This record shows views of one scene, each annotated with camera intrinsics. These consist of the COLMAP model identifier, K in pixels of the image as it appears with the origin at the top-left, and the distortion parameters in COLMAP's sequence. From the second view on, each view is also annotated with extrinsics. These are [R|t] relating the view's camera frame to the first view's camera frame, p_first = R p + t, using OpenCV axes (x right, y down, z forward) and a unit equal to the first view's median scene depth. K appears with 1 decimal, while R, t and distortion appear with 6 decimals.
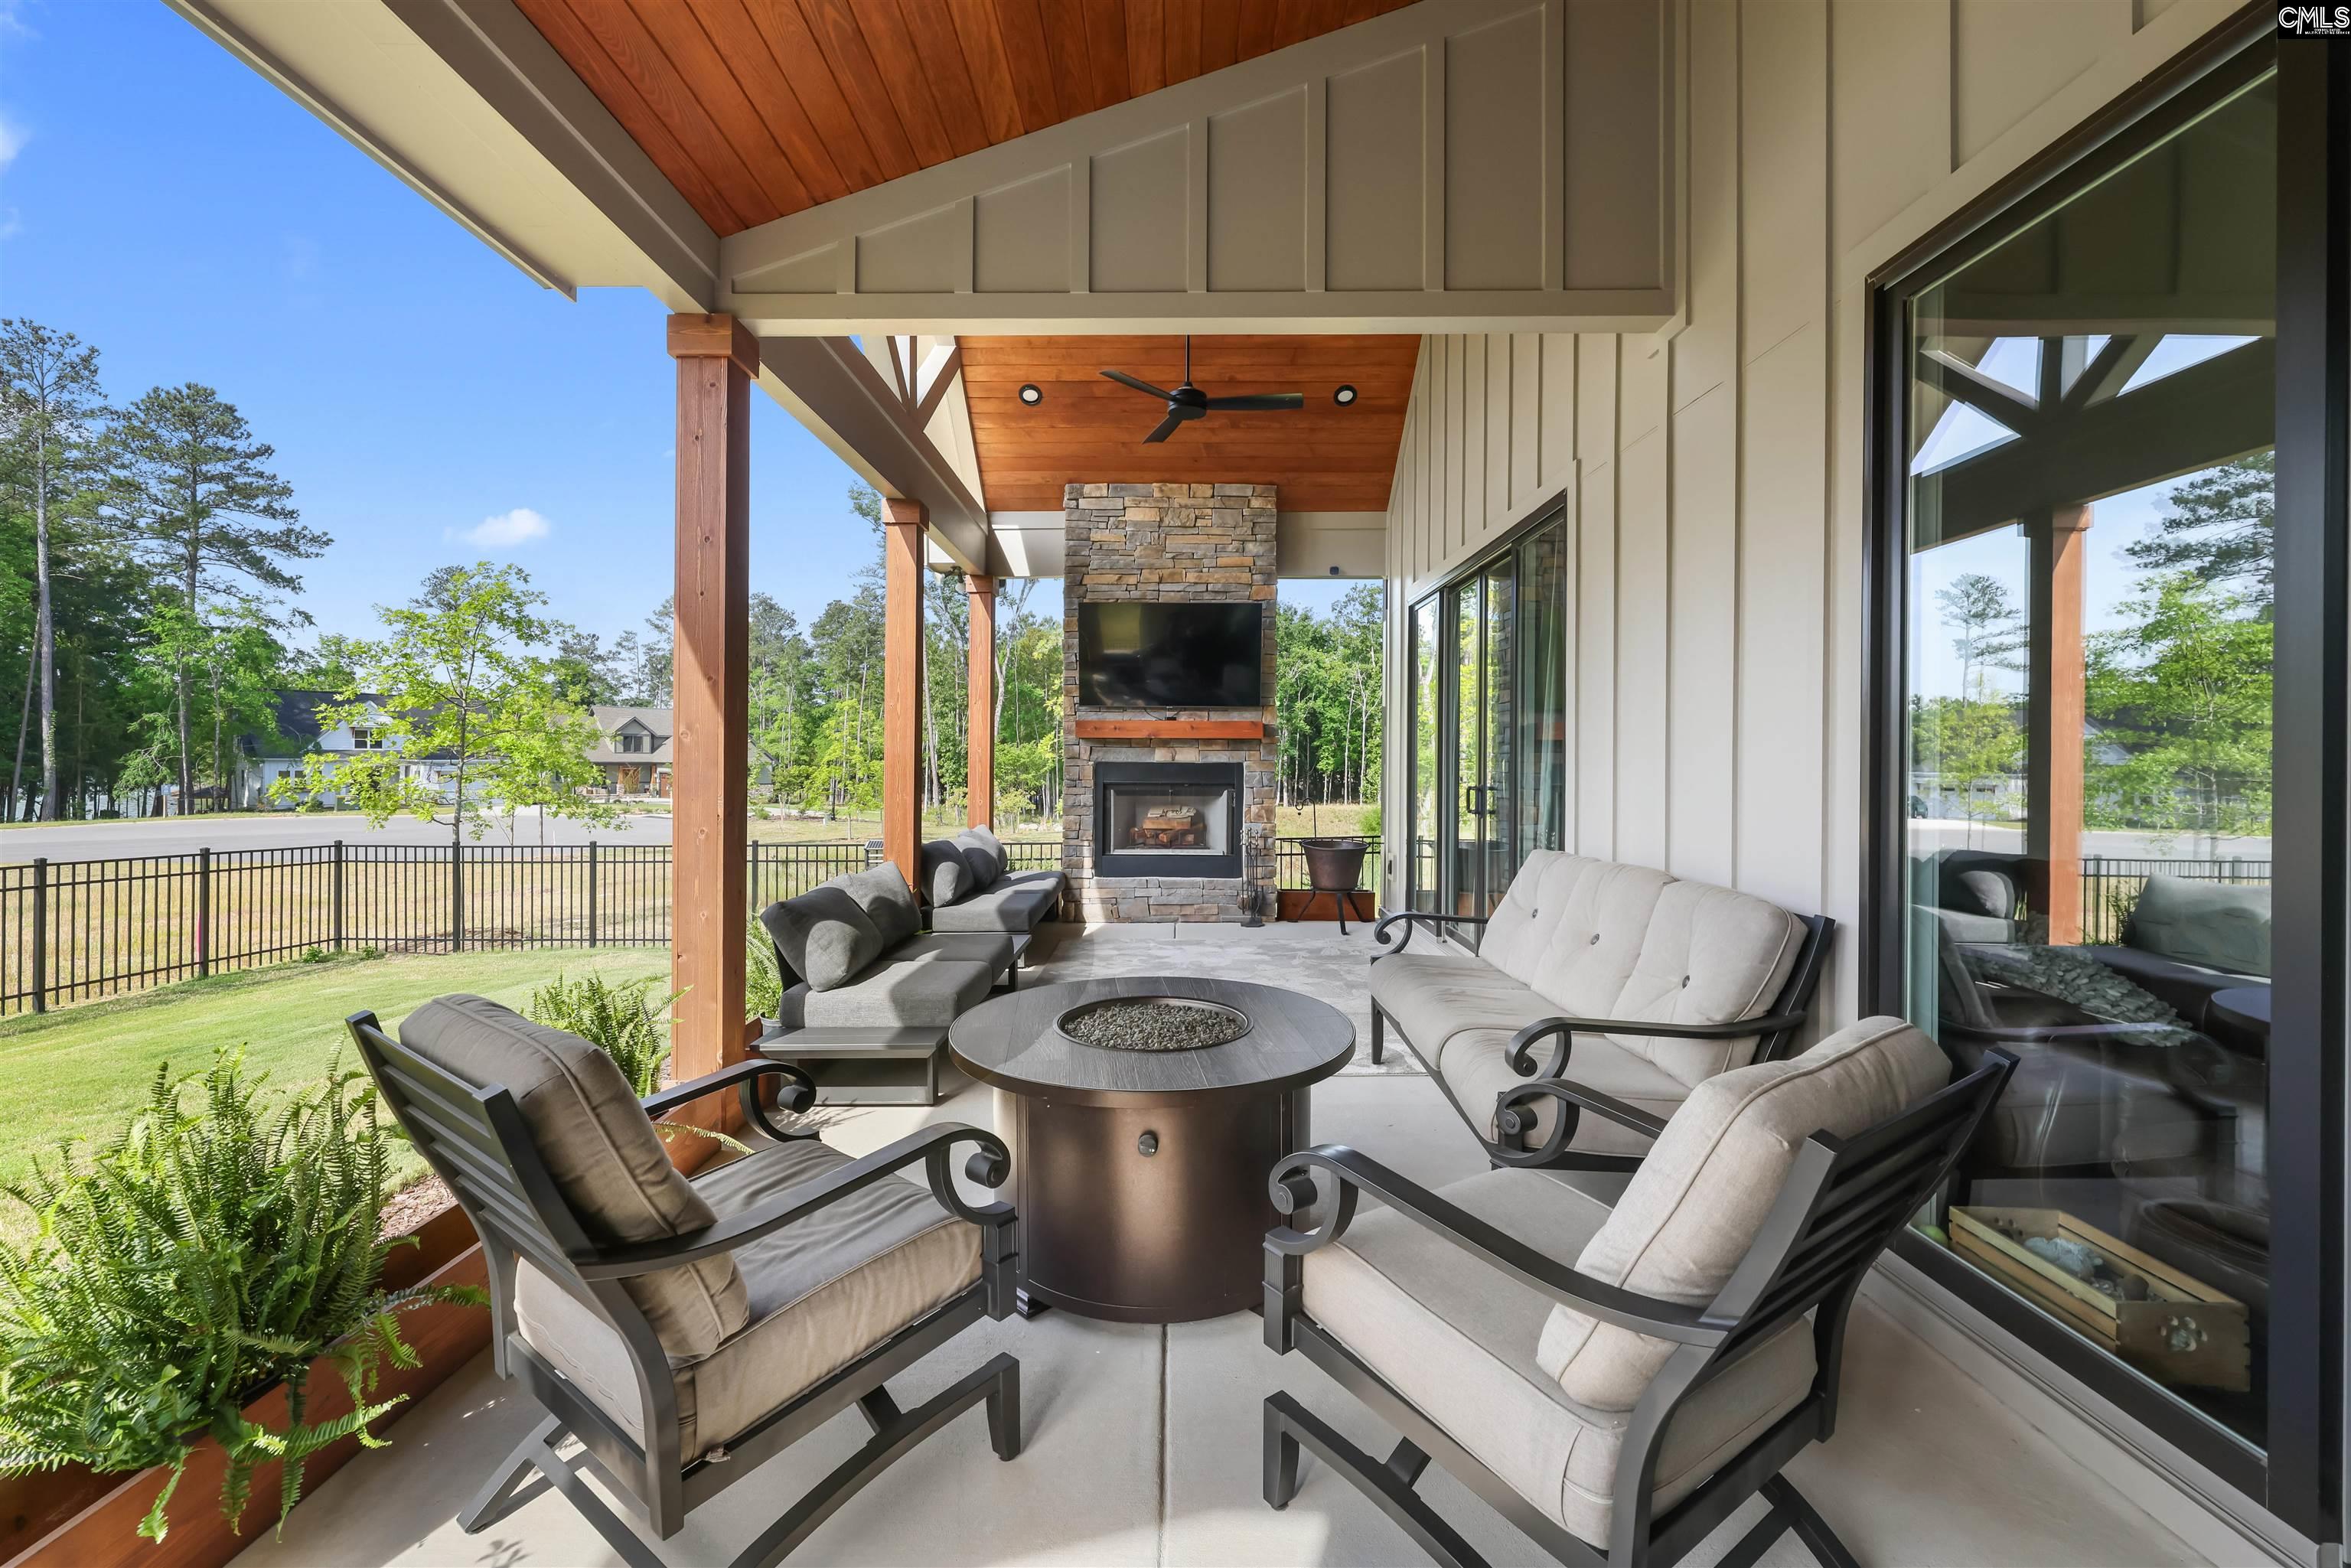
lens RADIAL K [[954.4, 0, 1175.1], [0, 954.4, 779.9], [0, 0, 1]] dist [-0.001189, 0.000069]
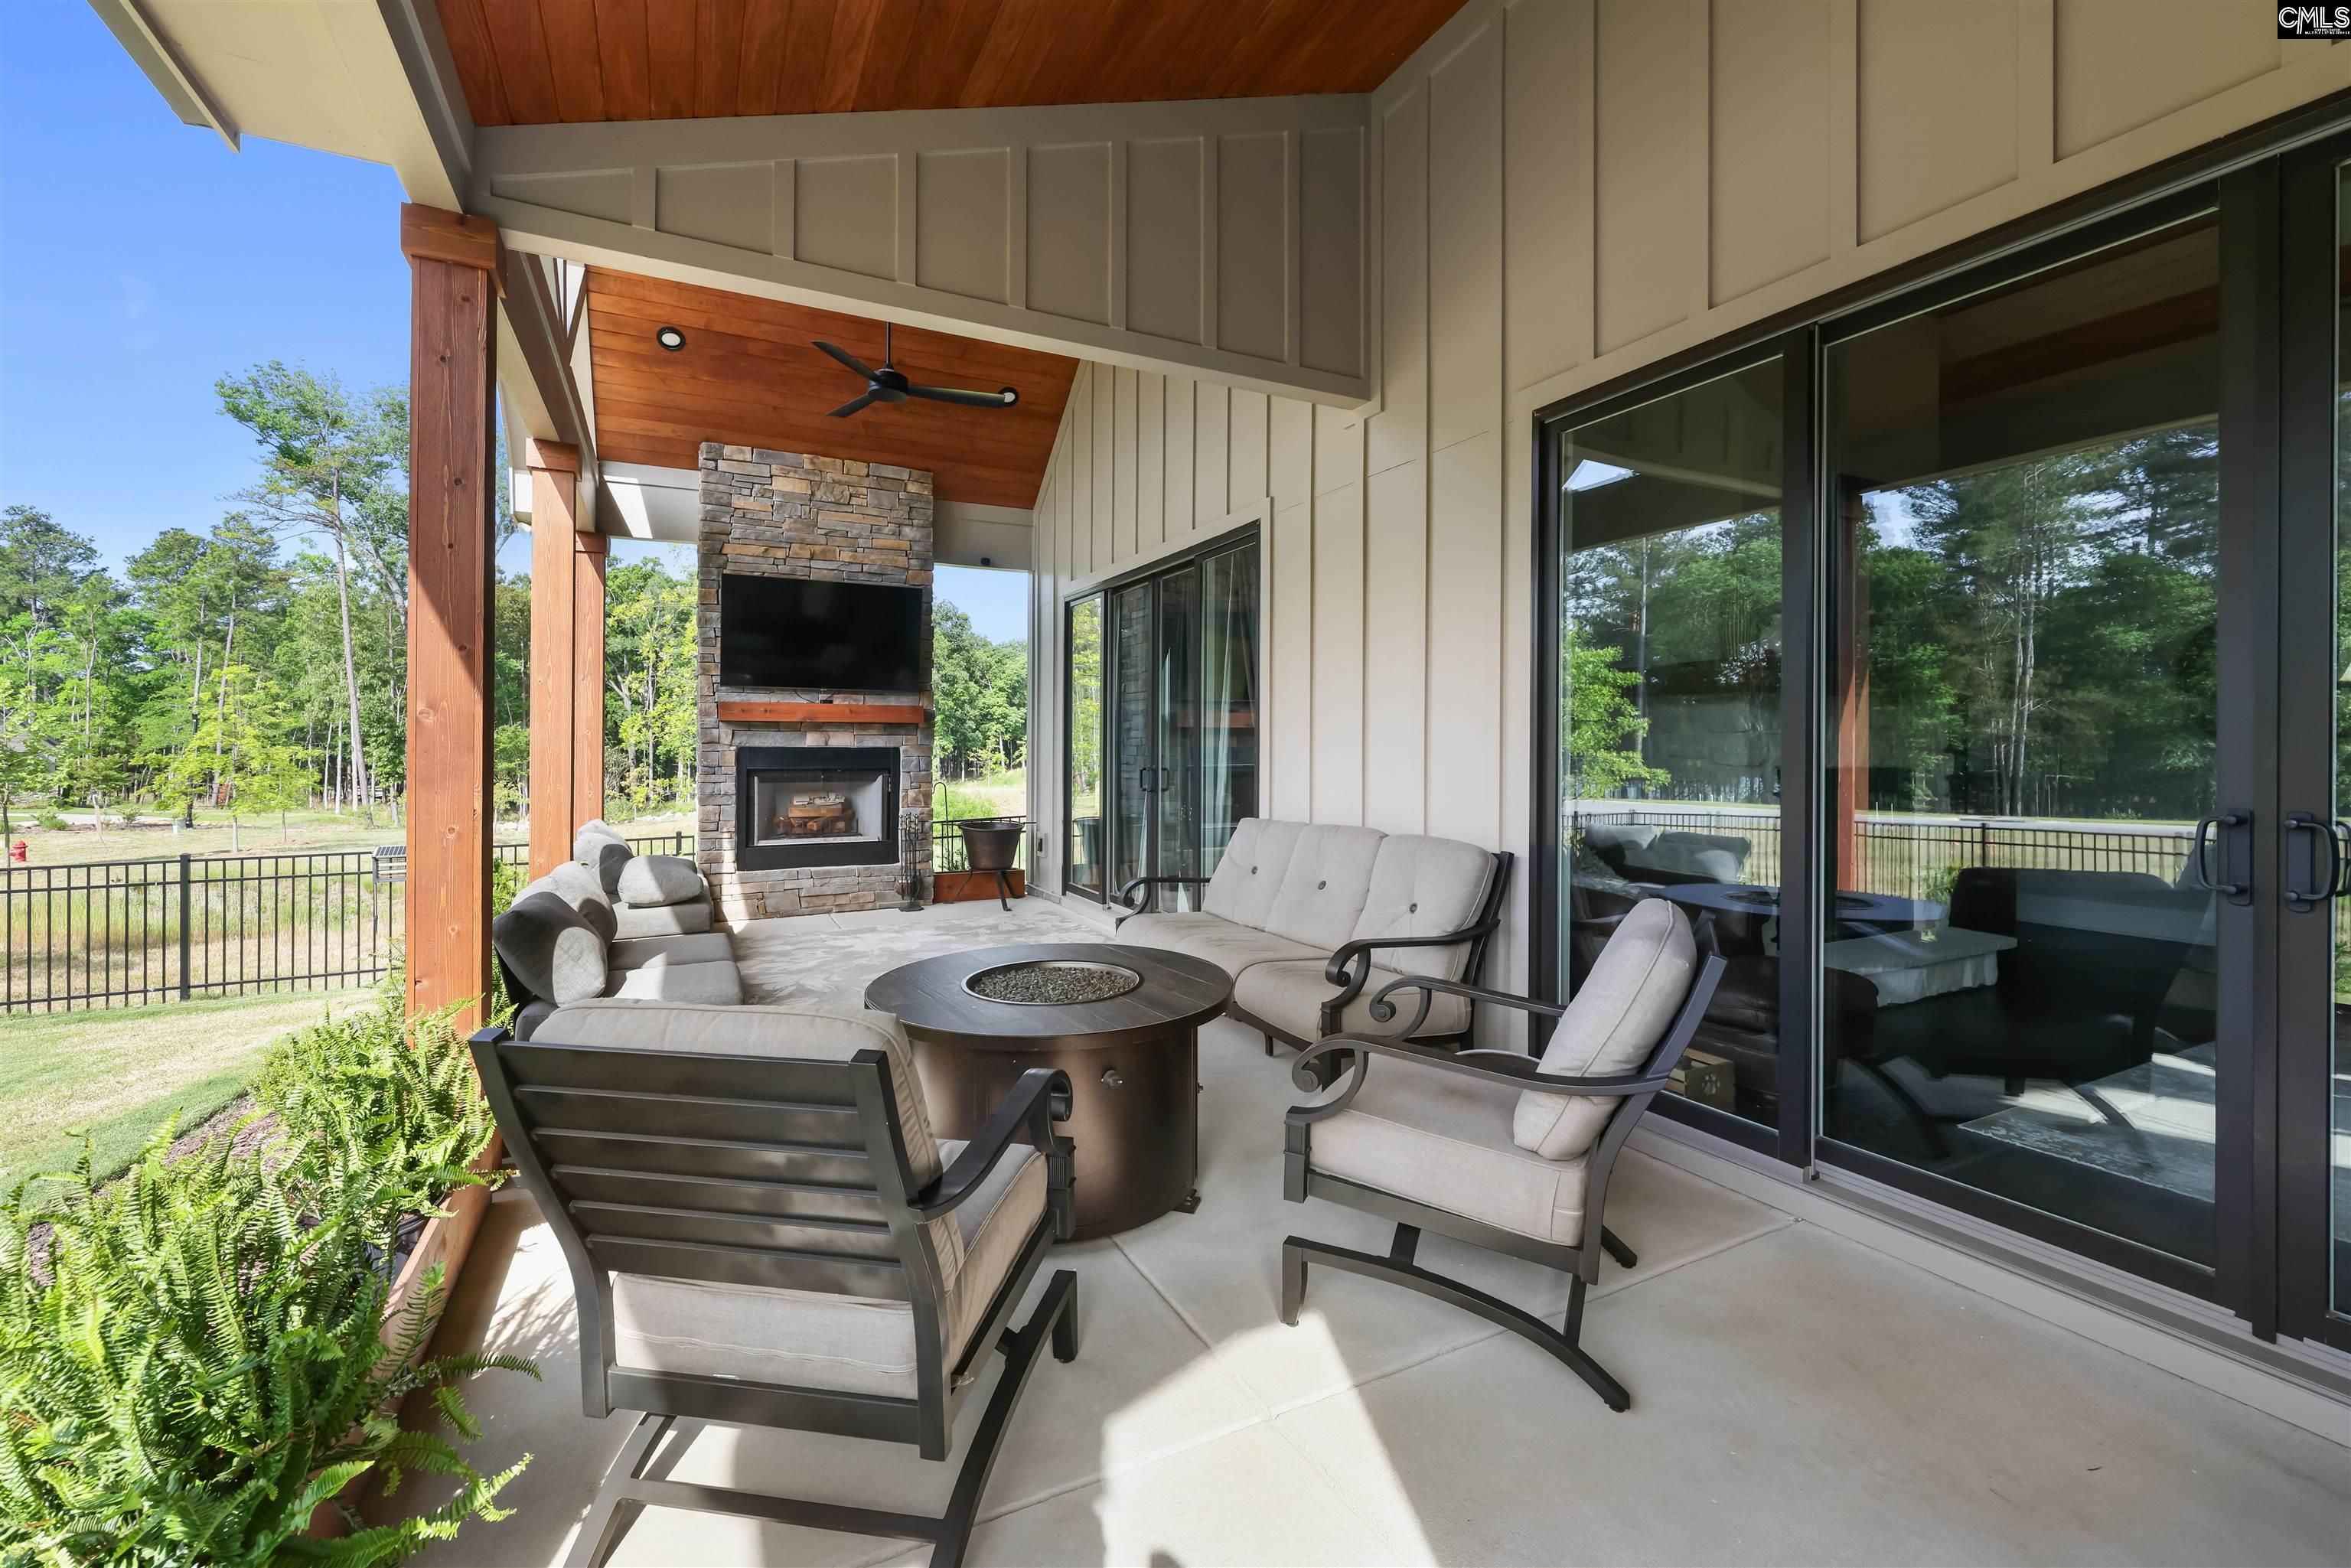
lens RADIAL K [[954.4, 0, 1170.0], [0, 954.4, 769.7], [0, 0, 1]] dist [-0.001189, 0.000069]
pose [[0.888775, -0.013825, 0.458135, -0.139815], [0.011429, 0.999903, 0.008001, 0.000727], [-0.458201, -0.001875, 0.888847, -0.014277]]
